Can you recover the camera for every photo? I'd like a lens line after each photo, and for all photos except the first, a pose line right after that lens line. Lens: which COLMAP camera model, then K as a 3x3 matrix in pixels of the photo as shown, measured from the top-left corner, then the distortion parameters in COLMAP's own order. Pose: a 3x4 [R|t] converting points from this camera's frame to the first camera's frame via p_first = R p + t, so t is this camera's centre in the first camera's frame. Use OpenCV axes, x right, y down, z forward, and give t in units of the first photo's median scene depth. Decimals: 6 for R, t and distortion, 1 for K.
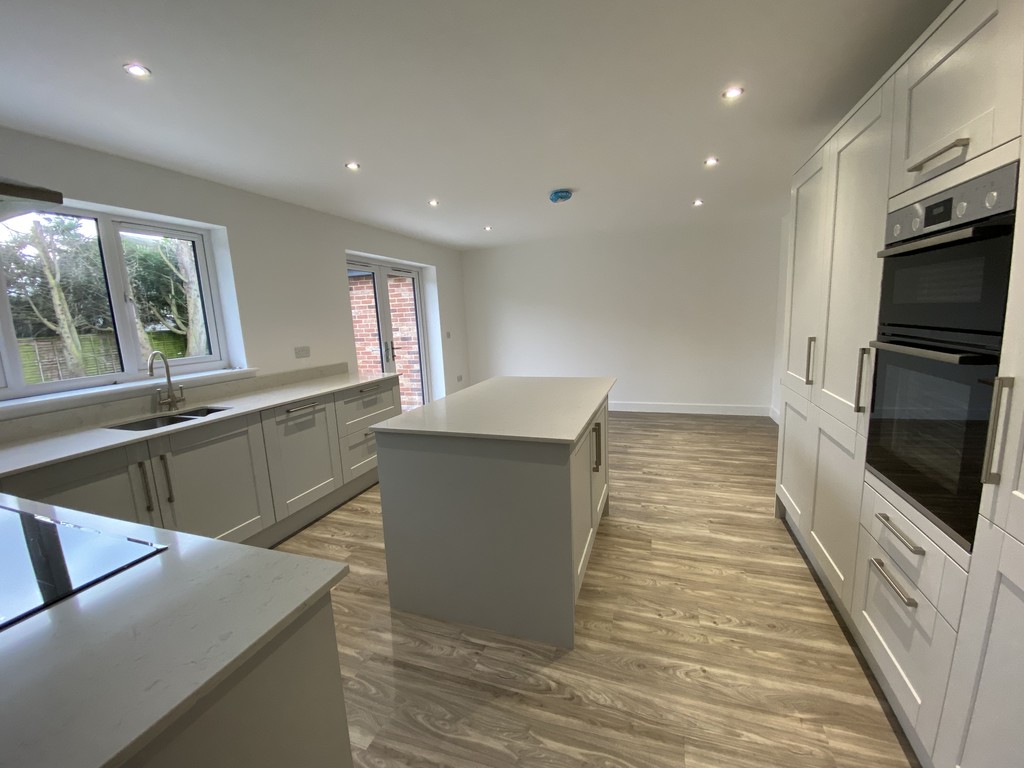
lens RADIAL K [[422.5, 0, 513.6], [0, 422.5, 383.9], [0, 0, 1]] dist [0.022870, -0.021197]
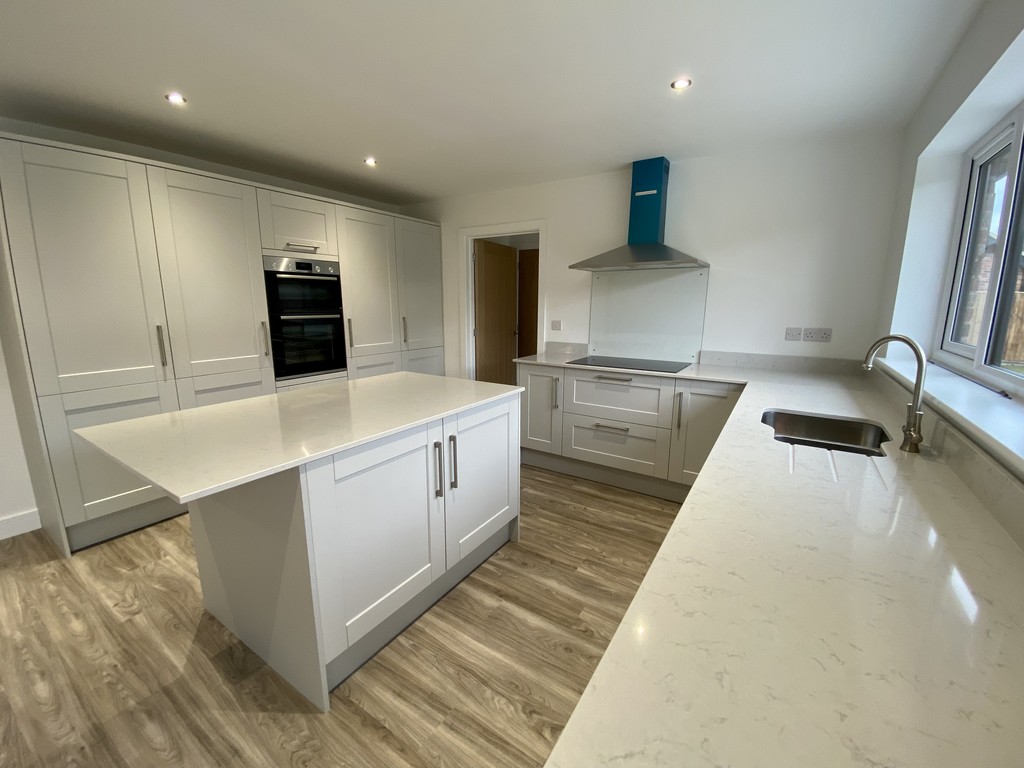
lens RADIAL K [[435.7, 0, 512.0], [0, 435.7, 384.0], [0, 0, 1]] dist [0.030214, -0.023670]
pose [[-0.968434, -0.005765, 0.249204, -0.502706], [0.078691, 0.941540, 0.327583, -0.253508], [-0.236524, 0.336852, -0.911365, 1.737122]]
